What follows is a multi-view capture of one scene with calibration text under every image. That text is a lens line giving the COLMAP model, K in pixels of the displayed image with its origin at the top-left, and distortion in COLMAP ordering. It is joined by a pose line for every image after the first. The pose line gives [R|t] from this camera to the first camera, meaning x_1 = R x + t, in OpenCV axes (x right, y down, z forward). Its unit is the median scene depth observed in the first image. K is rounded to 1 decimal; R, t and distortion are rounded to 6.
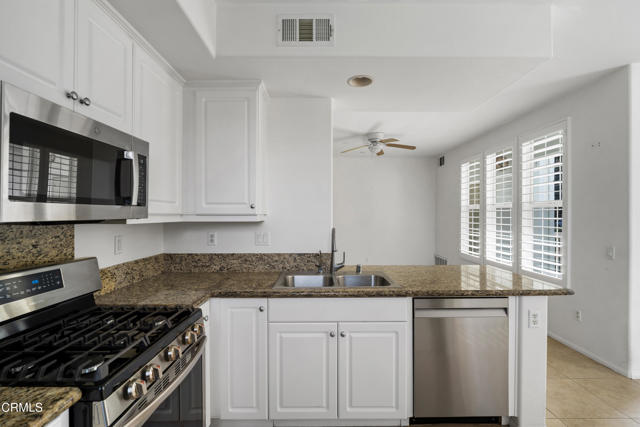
lens RADIAL K [[303.7, 0, 319.0], [0, 303.7, 216.4], [0, 0, 1]] dist [-0.004382, -0.000094]
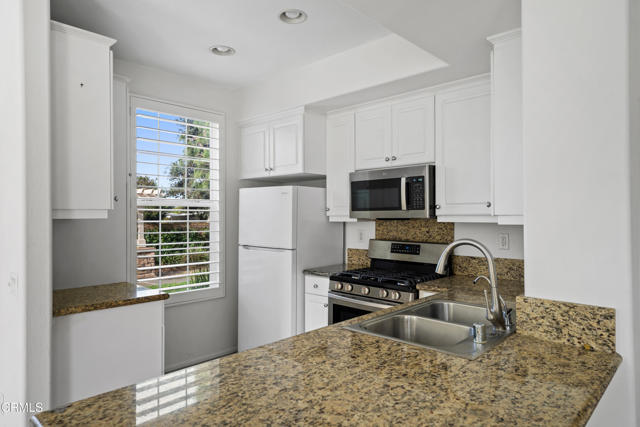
lens RADIAL K [[411.6, 0, 326.1], [0, 411.6, 212.7], [0, 0, 1]] dist [0.015891, -0.002777]
pose [[-0.693054, -0.000195, -0.720886, 0.696266], [0.001326, 0.999998, -0.001545, -0.009807], [0.720884, -0.002026, -0.693052, 1.202243]]
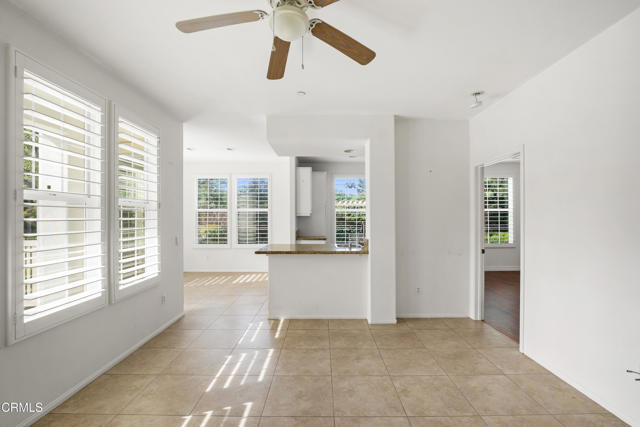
lens RADIAL K [[280.1, 0, 326.3], [0, 280.1, 216.8], [0, 0, 1]] dist [-0.024470, 0.001135]
pose [[-0.999835, -0.000931, -0.018159, 0.279754], [-0.001046, 0.999980, 0.006307, -0.009024], [0.018153, 0.006325, -0.999815, 2.513759]]
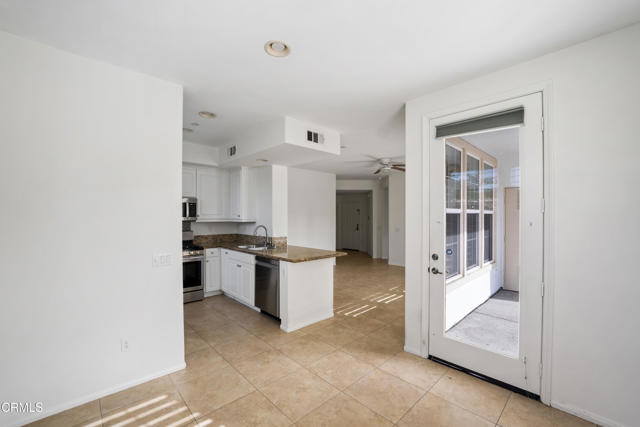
lens RADIAL K [[259.5, 0, 325.4], [0, 259.5, 214.0], [0, 0, 1]] dist [-0.005562, 0.000190]
pose [[0.696014, -0.005153, -0.718009, 1.571575], [-0.004881, 0.999917, -0.011908, -0.023379], [0.718011, 0.011793, 0.695932, -0.005973]]
